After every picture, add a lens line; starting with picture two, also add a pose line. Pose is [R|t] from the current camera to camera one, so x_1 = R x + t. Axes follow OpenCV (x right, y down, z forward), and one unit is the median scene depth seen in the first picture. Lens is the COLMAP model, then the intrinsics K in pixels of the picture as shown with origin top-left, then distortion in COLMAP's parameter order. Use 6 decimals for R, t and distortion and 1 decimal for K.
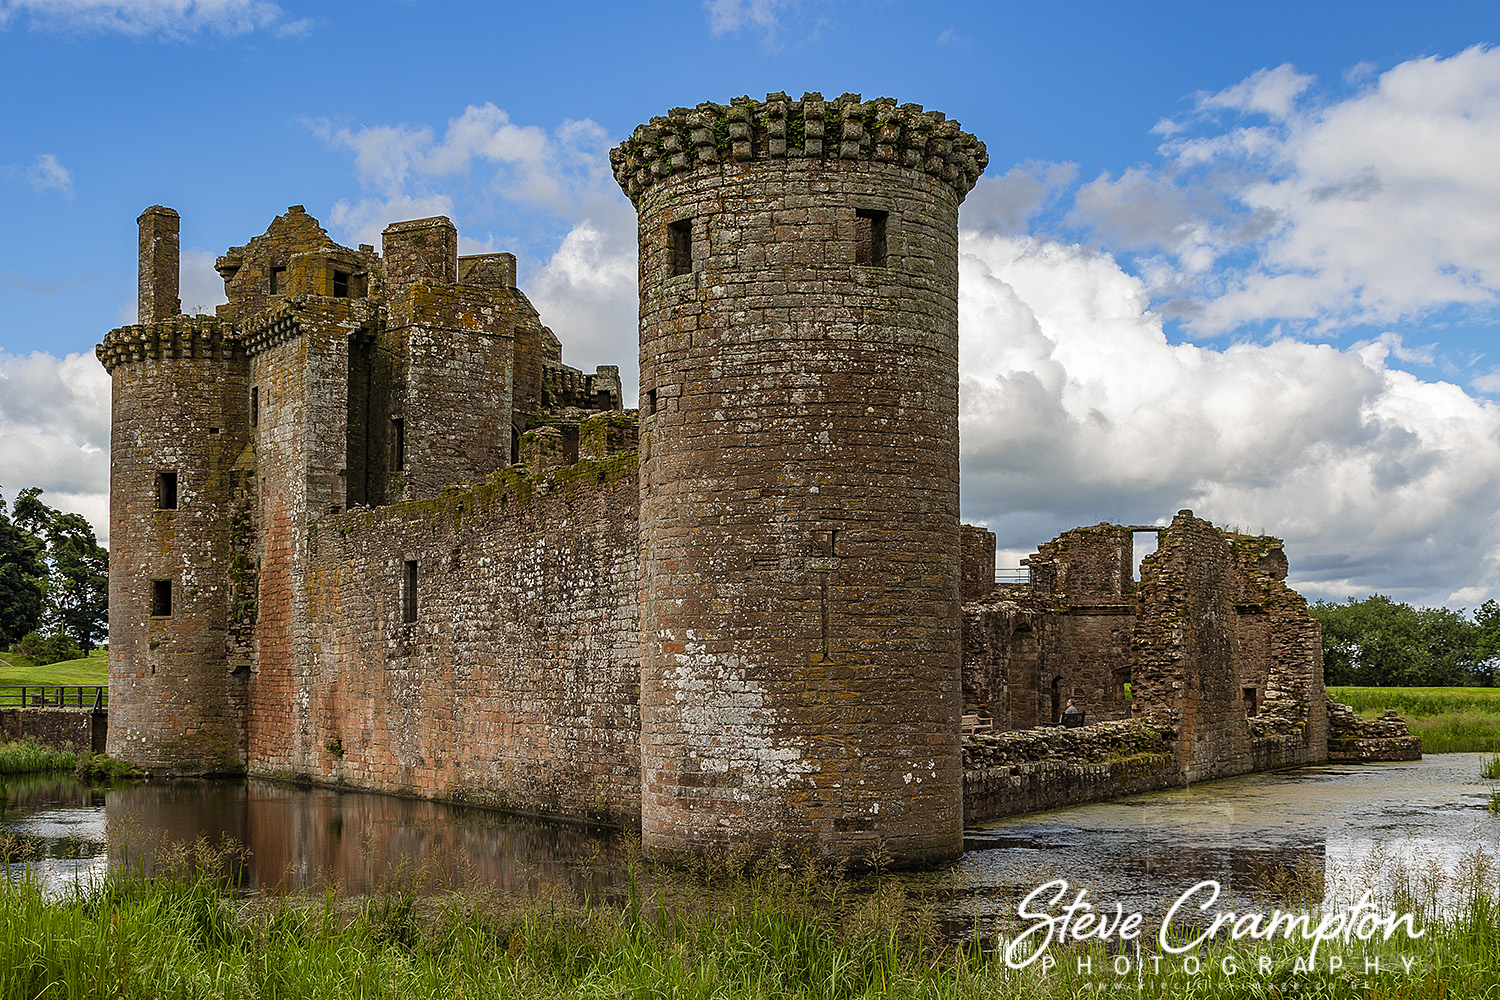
lens RADIAL K [[1869.2, 0, 744.3], [0, 1869.2, 584.5], [0, 0, 1]] dist [0.019184, -0.017000]
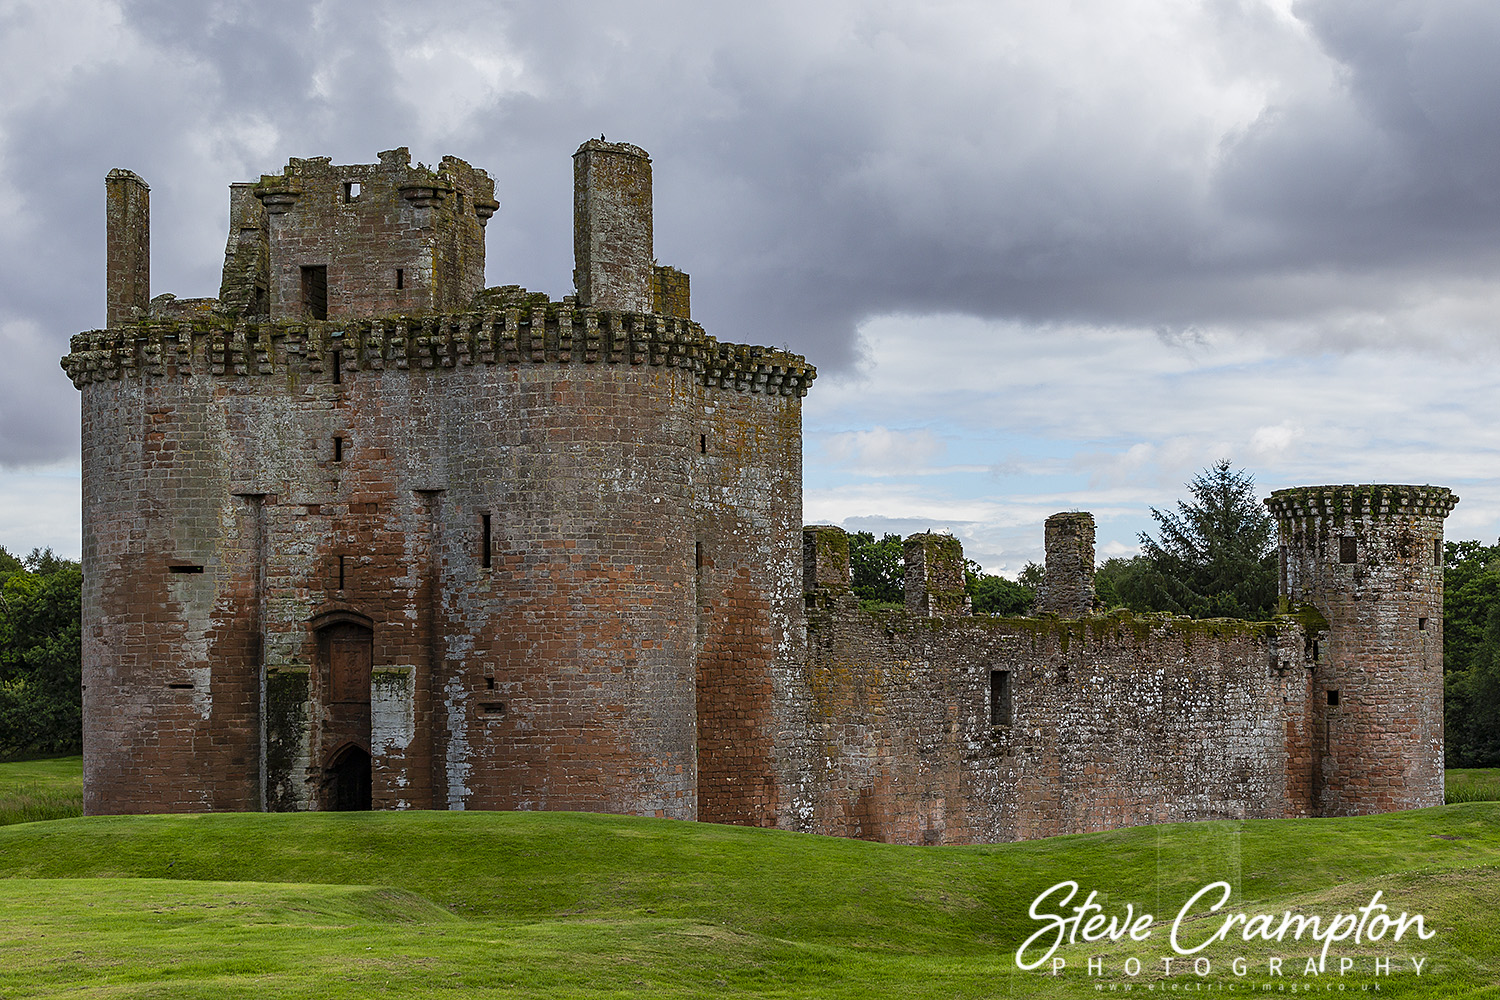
lens RADIAL K [[2786.7, 0, 750.4], [0, 2786.7, 445.7], [0, 0, 1]] dist [0.030223, -0.203911]
pose [[-0.260027, 0.084627, 0.961886, -2.220488], [-0.042749, 0.994166, -0.099024, 0.031596], [-0.964655, -0.066869, -0.254893, 2.000782]]
